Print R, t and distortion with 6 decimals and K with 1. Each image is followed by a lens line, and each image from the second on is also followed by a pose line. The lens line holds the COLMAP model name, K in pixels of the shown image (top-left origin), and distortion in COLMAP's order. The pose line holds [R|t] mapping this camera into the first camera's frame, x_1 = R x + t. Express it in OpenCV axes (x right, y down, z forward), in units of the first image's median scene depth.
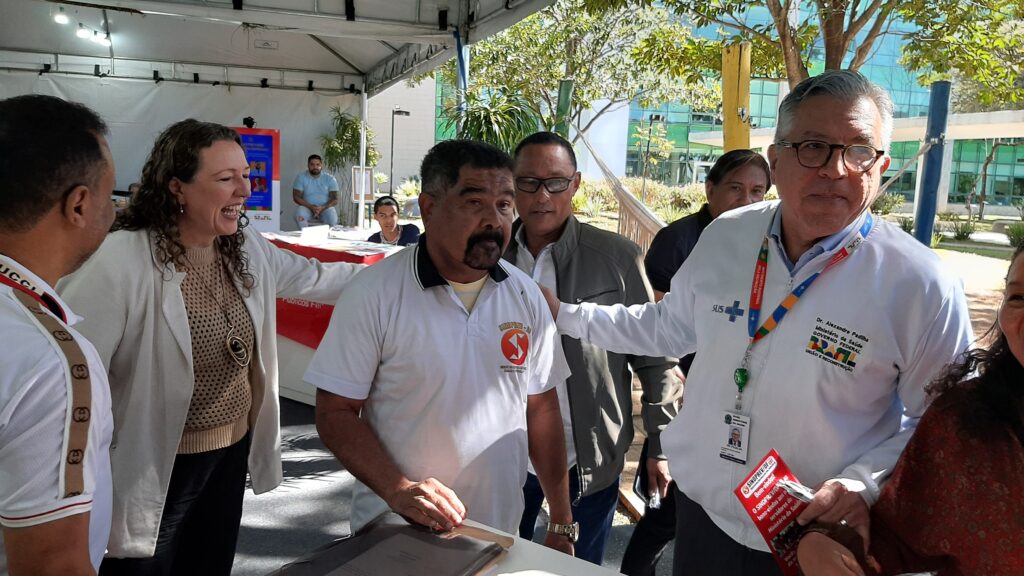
lens RADIAL K [[813.8, 0, 493.7], [0, 813.8, 303.8], [0, 0, 1]] dist [0.083198, -0.139389]
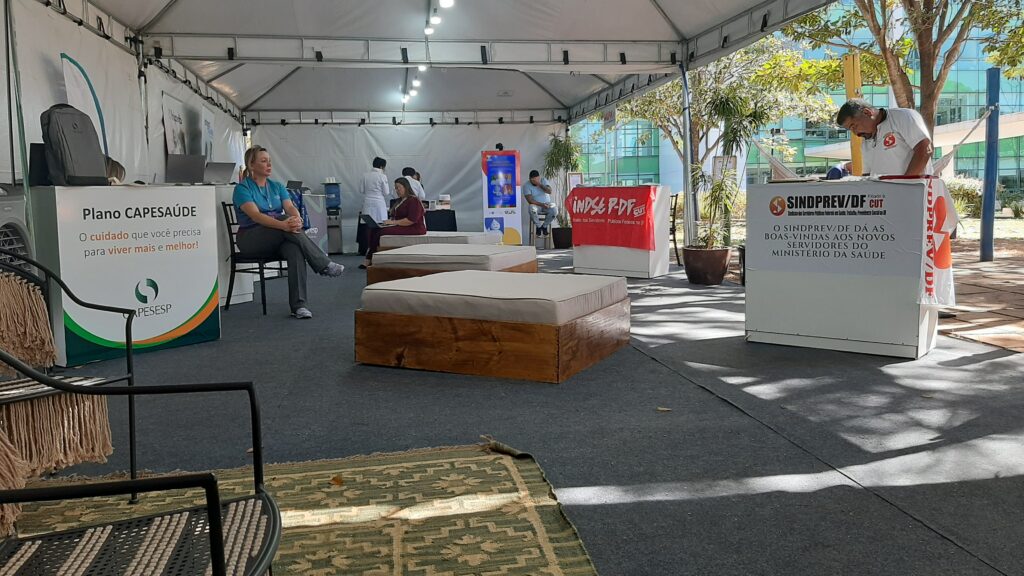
lens RADIAL K [[813.8, 0, 527.6], [0, 813.8, 302.1], [0, 0, 1]] dist [0.083198, -0.139389]
pose [[0.992825, -0.069078, -0.097608, -0.113930], [0.063579, 0.996268, -0.058369, 0.119584], [0.101276, 0.051744, 0.993512, -0.350433]]
